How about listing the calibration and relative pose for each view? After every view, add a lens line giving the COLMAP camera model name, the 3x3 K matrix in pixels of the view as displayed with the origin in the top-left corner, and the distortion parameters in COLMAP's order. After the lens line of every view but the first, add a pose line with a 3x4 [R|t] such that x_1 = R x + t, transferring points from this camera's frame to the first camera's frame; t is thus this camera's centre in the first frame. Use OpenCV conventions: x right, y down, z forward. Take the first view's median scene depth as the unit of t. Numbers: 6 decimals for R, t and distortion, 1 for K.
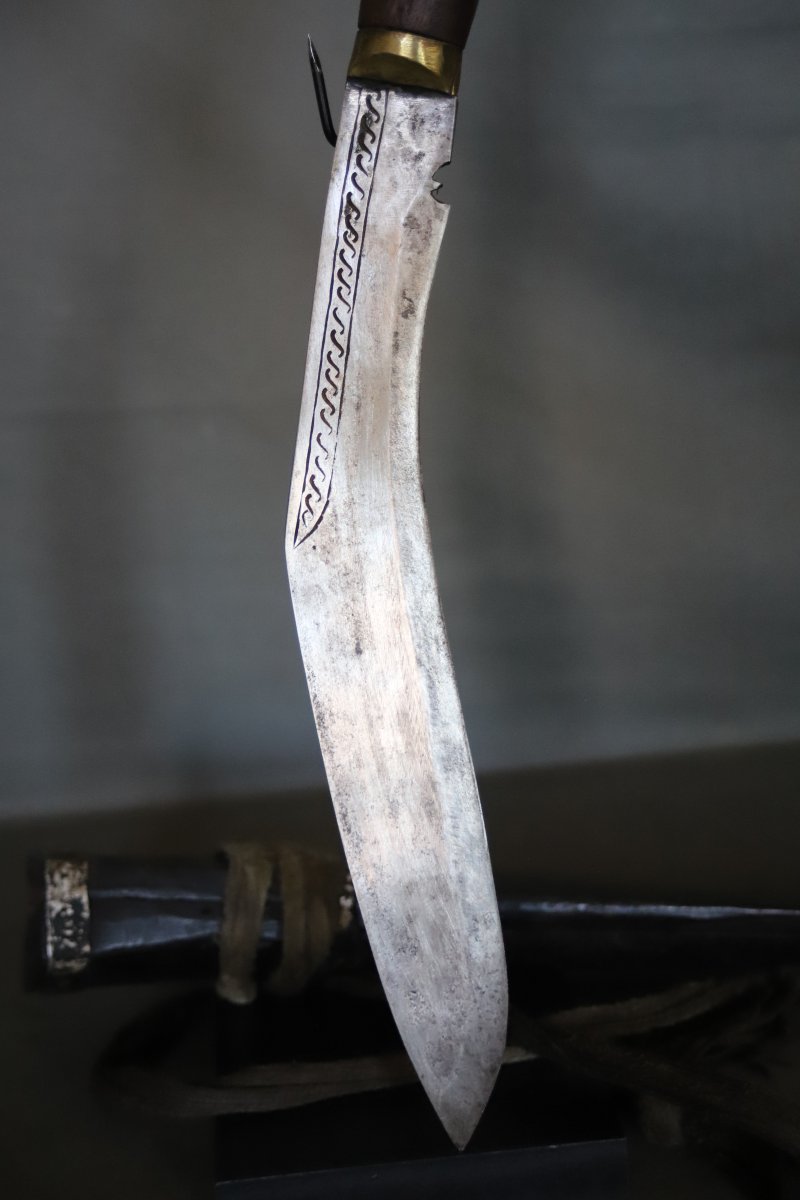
lens RADIAL K [[2095.7, 0, 400.0], [0, 2095.7, 600.0], [0, 0, 1]] dist [0.057189, 0.213494]
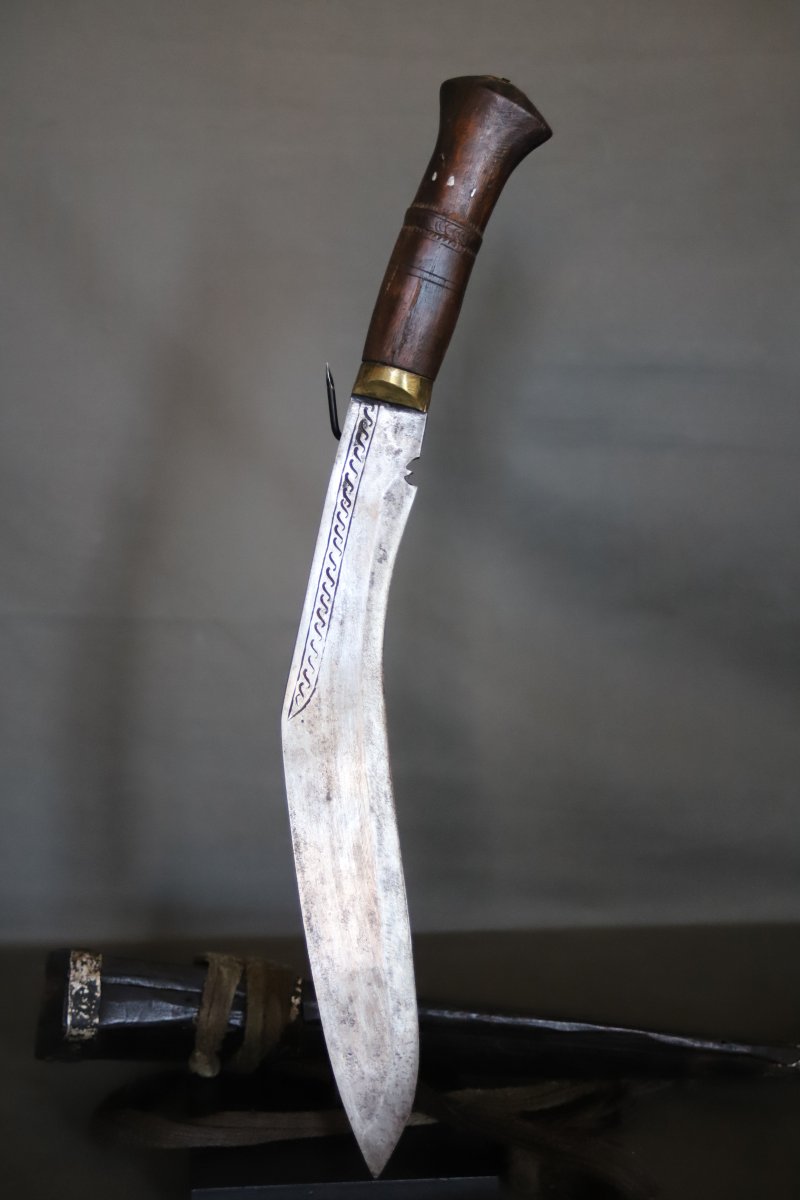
lens RADIAL K [[2049.4, 0, 400.0], [0, 2049.4, 600.0], [0, 0, 1]] dist [0.042342, 0.190697]
pose [[0.996145, 0.075382, 0.044873, -0.043229], [-0.069472, 0.990196, -0.121187, 0.055135], [-0.053569, 0.117602, 0.991615, -0.356087]]
